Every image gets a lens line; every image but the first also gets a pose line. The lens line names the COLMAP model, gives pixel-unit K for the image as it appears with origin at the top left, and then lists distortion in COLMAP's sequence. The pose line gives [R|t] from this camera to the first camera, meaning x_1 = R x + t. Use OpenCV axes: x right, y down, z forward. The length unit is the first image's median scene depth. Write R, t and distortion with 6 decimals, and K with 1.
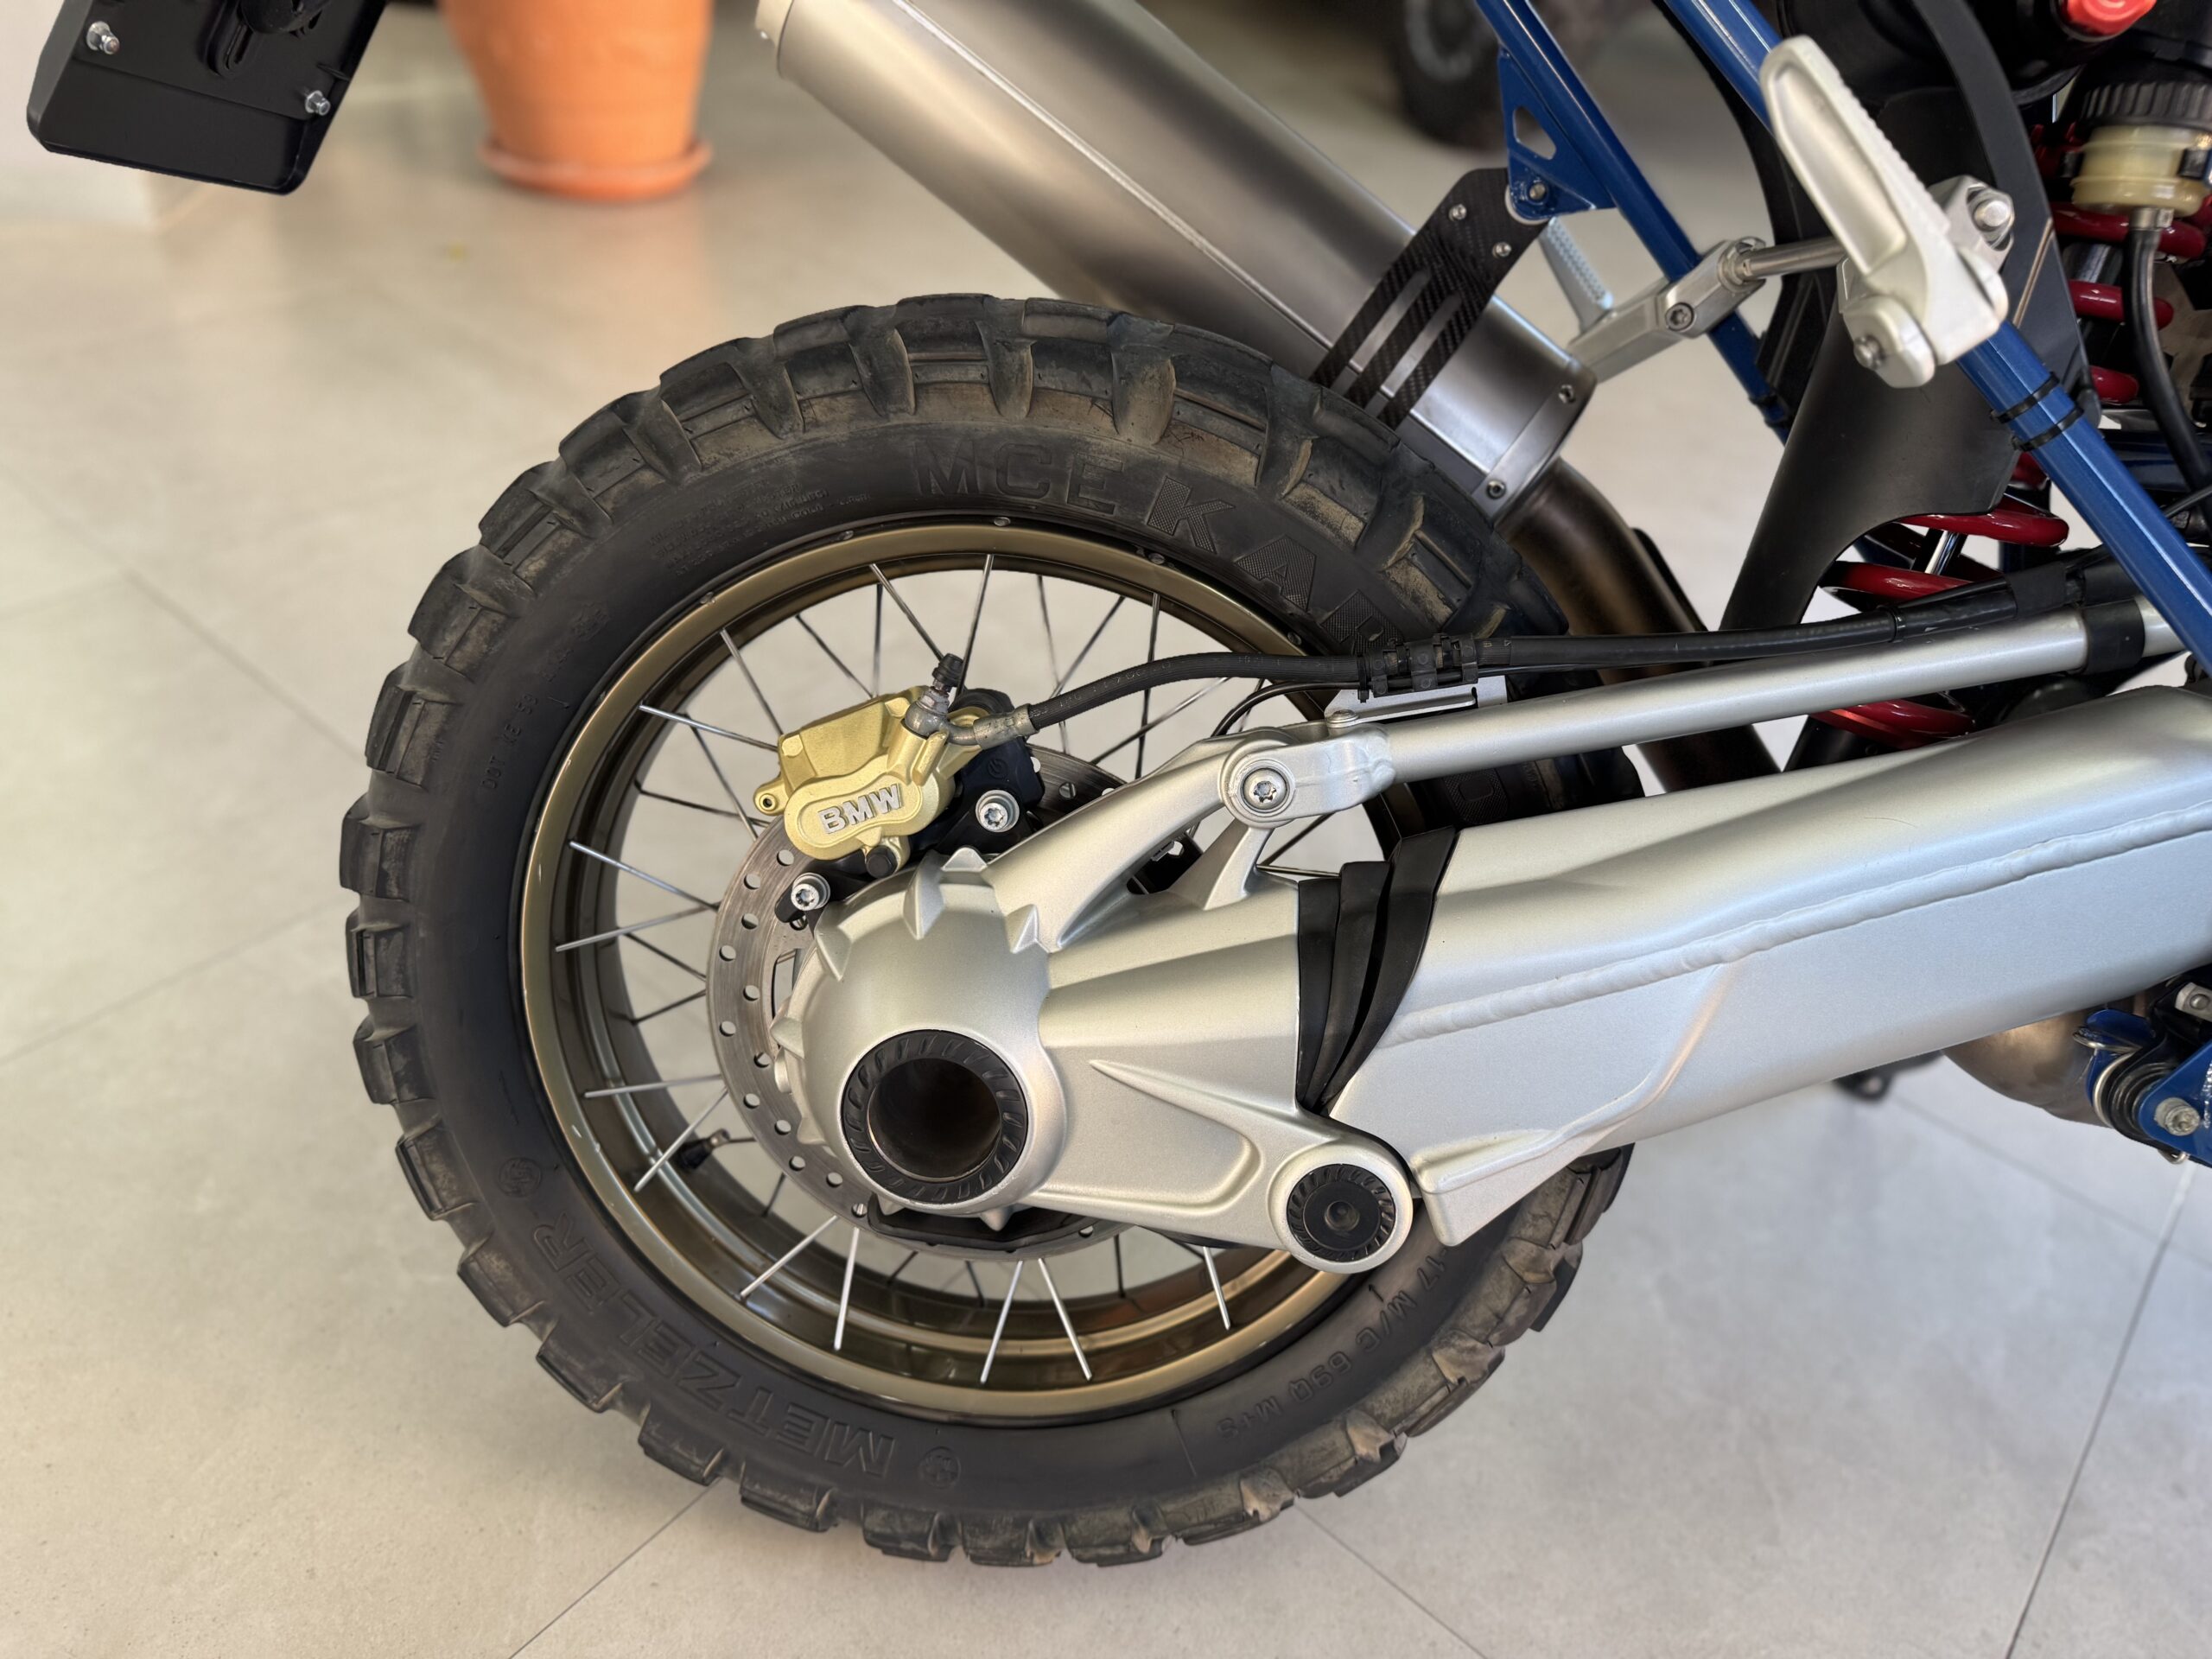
lens RADIAL K [[1592.4, 0, 1113.8], [0, 1592.4, 829.2], [0, 0, 1]] dist [0.080811, -0.088043]
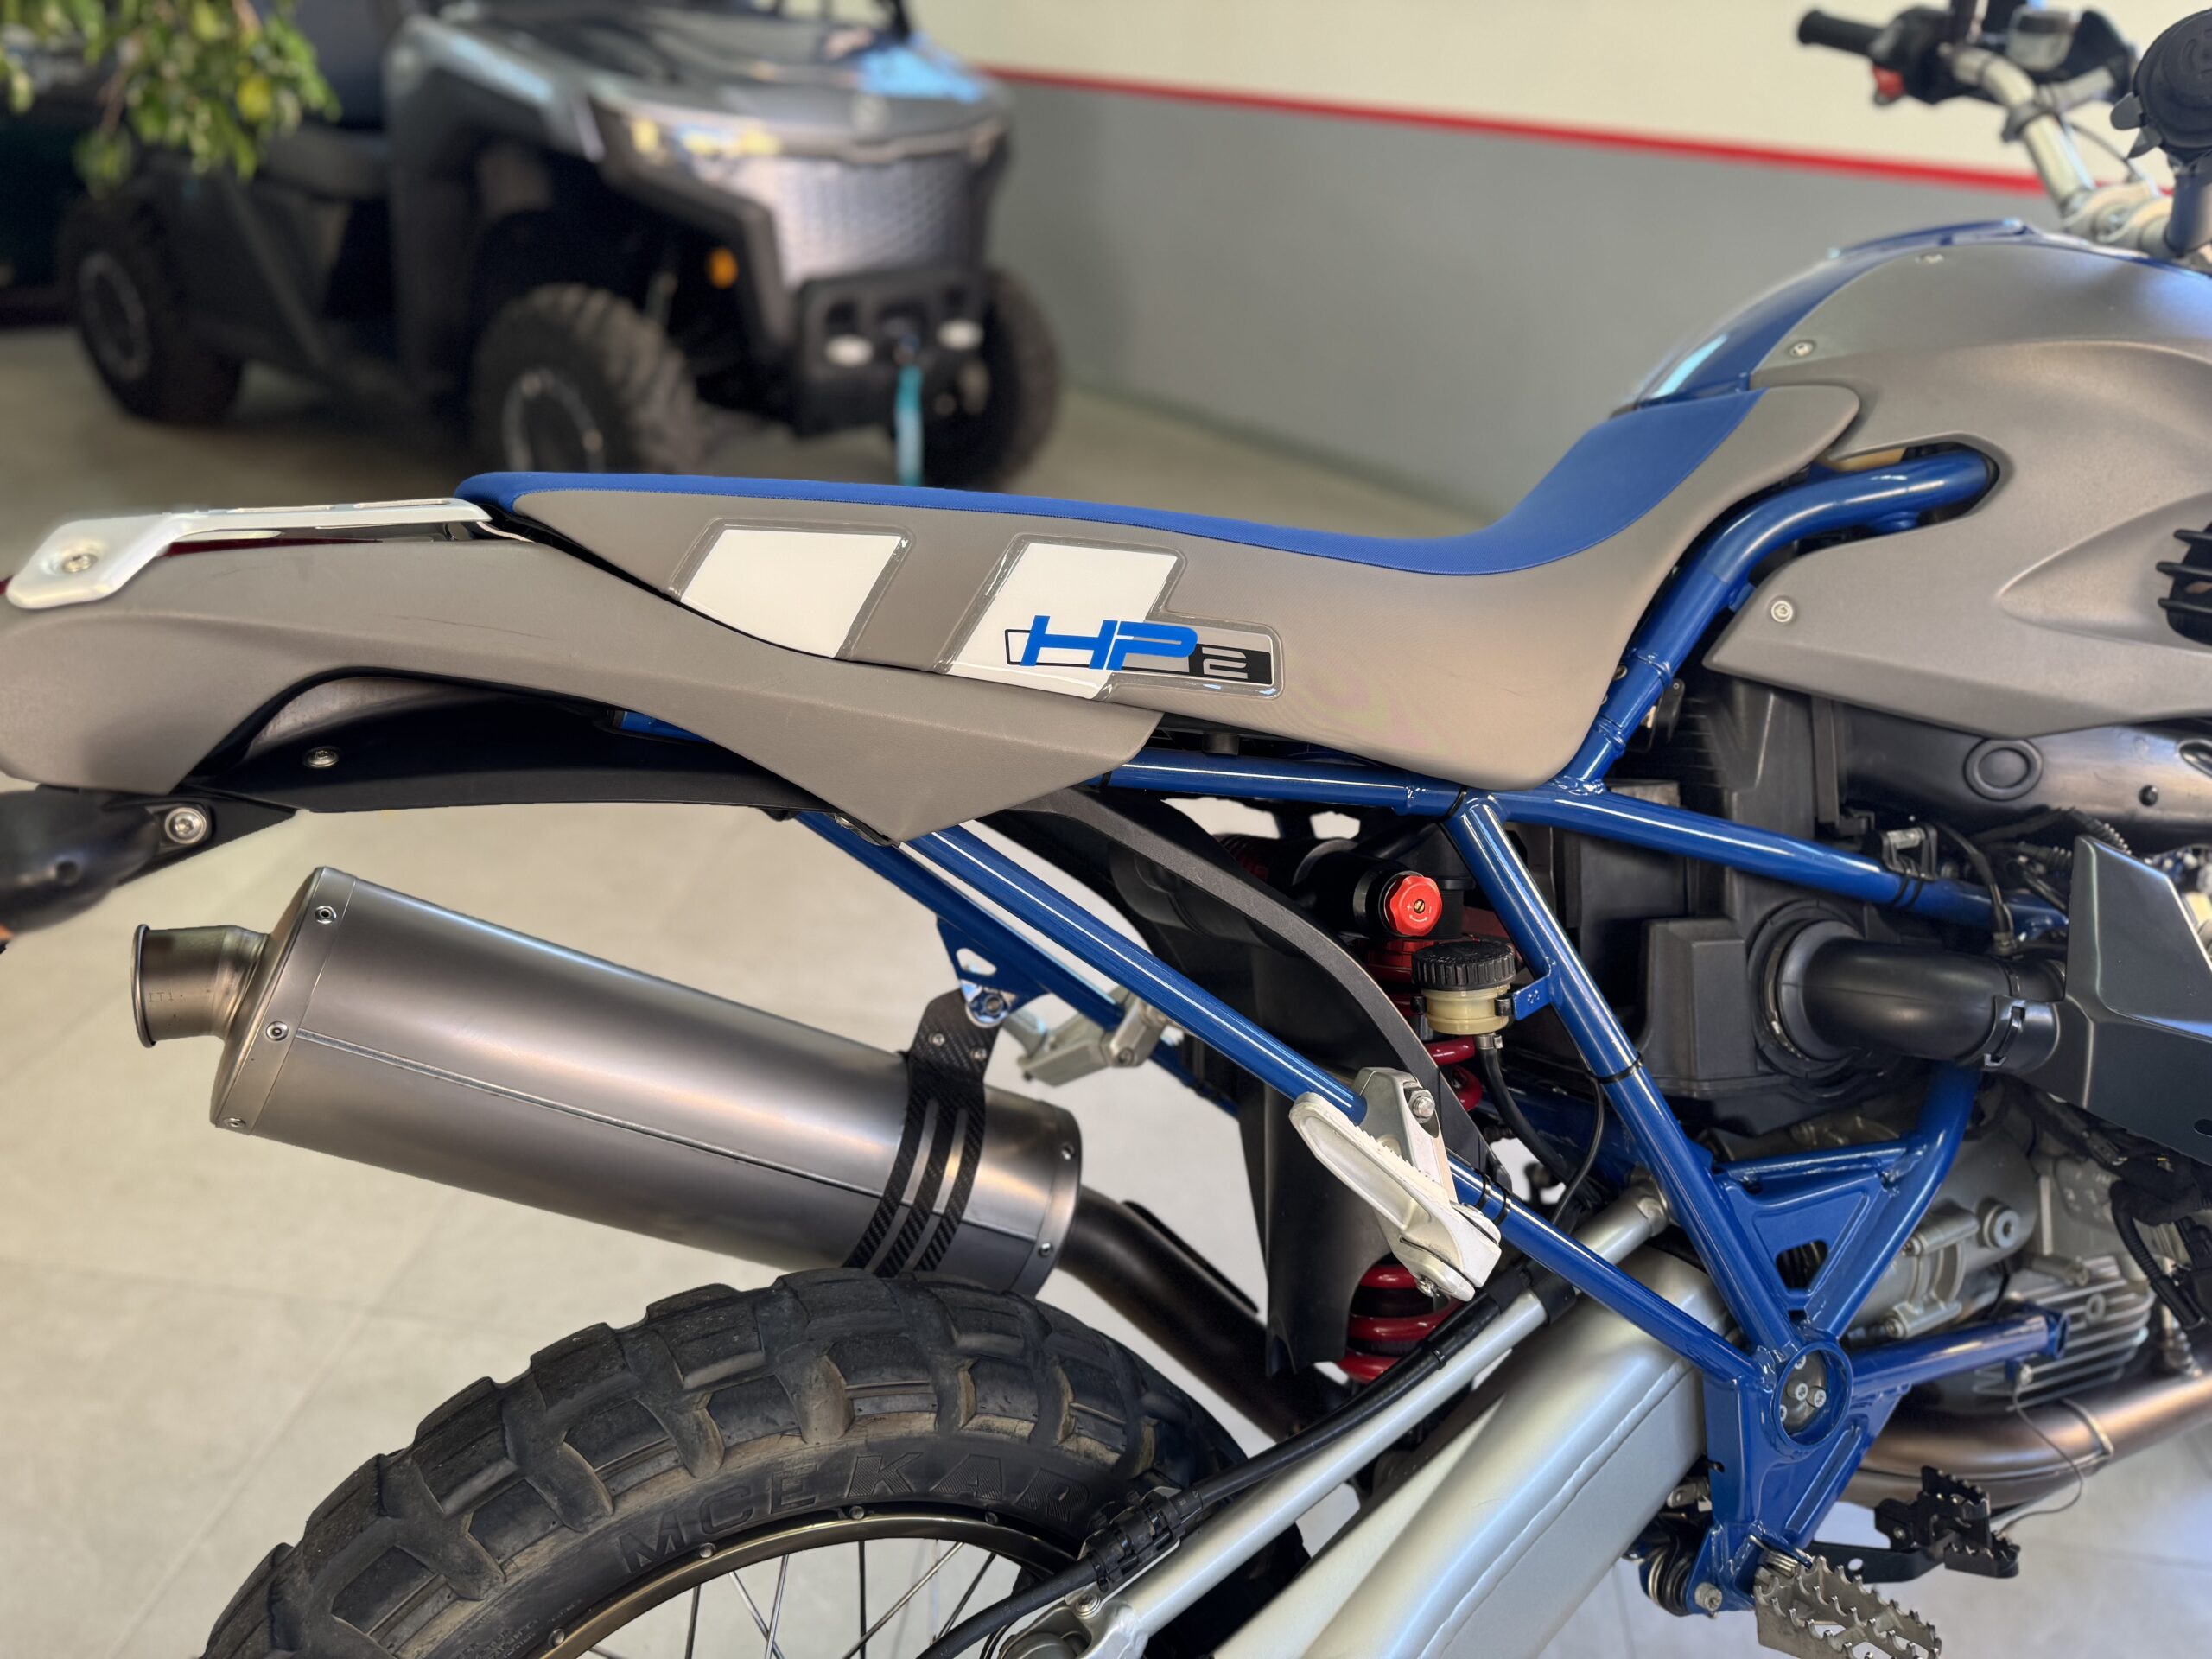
lens RADIAL K [[1545.7, 0, 1089.9], [0, 1545.7, 825.1], [0, 0, 1]] dist [0.077370, -0.119705]
pose [[0.843517, -0.283836, 0.455978, -0.198325], [0.347941, 0.935508, -0.061327, -0.505892], [-0.409165, 0.210384, 0.887875, -0.104993]]
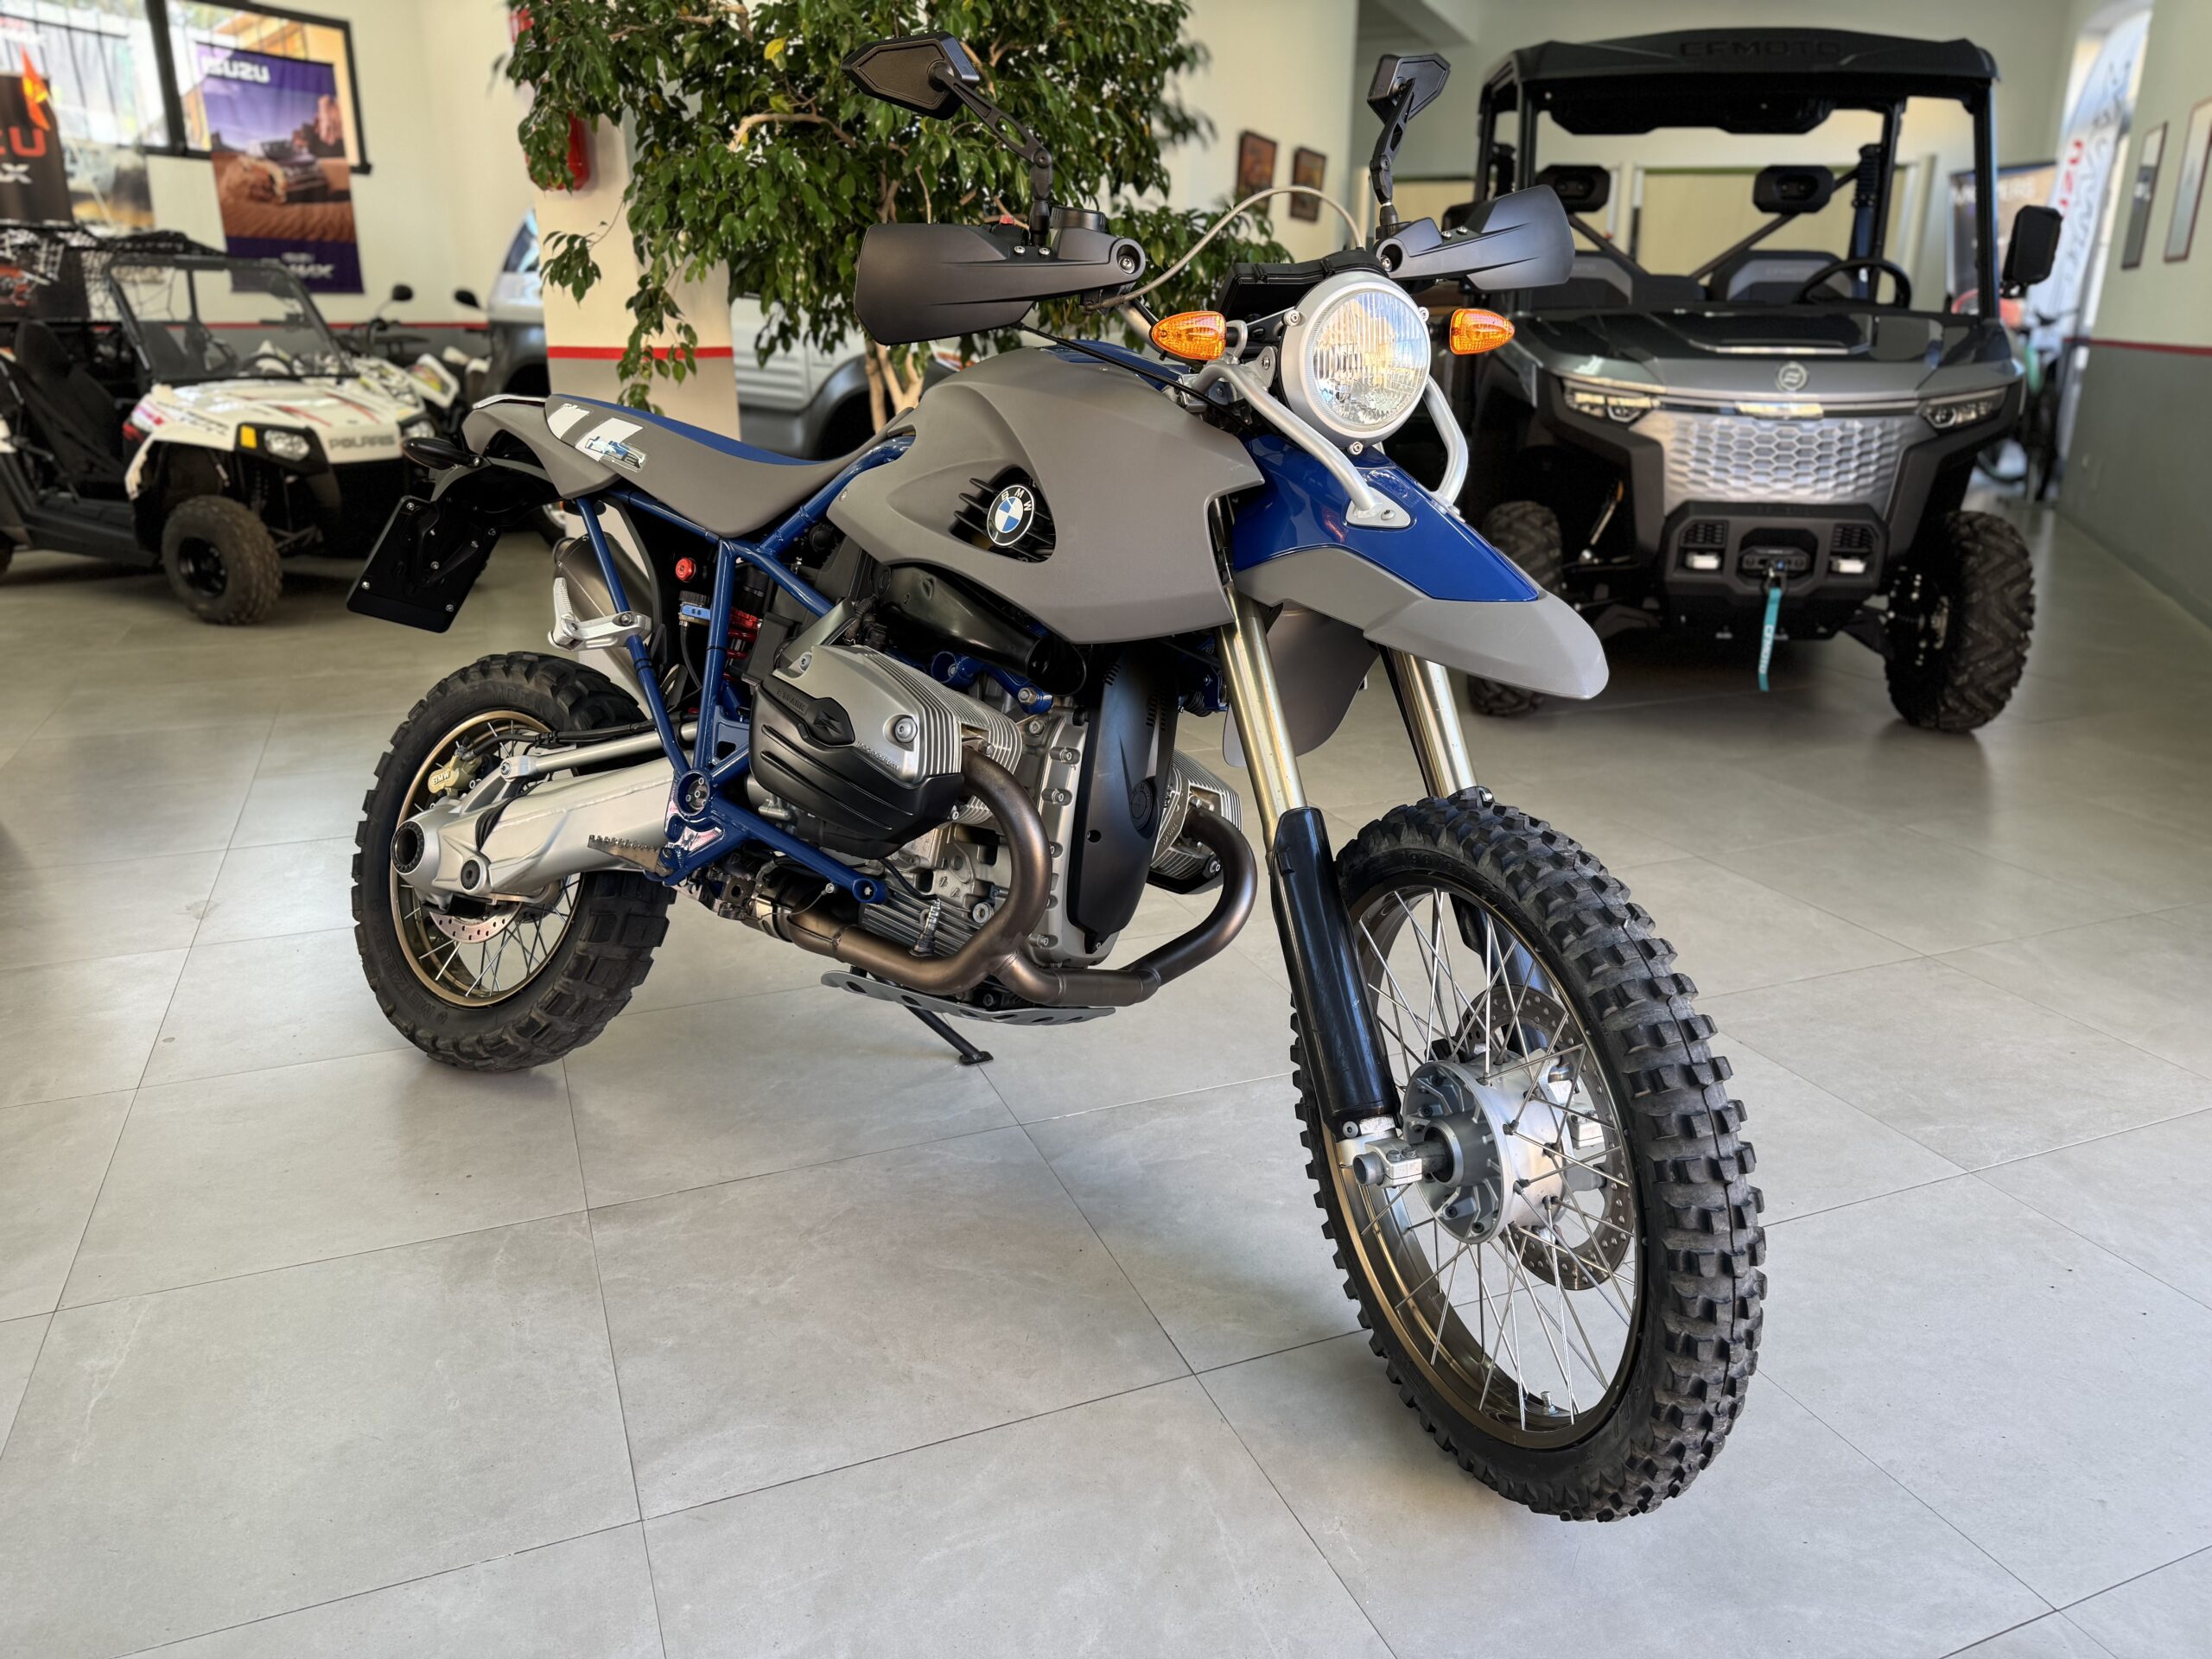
lens RADIAL K [[1536.2, 0, 1139.7], [0, 1536.2, 844.5], [0, 0, 1]] dist [0.074796, -0.115956]
pose [[0.889065, 0.068298, -0.452658, 2.782220], [-0.222426, 0.928693, -0.296743, 0.801896], [0.400113, 0.364507, 0.840859, -1.218148]]
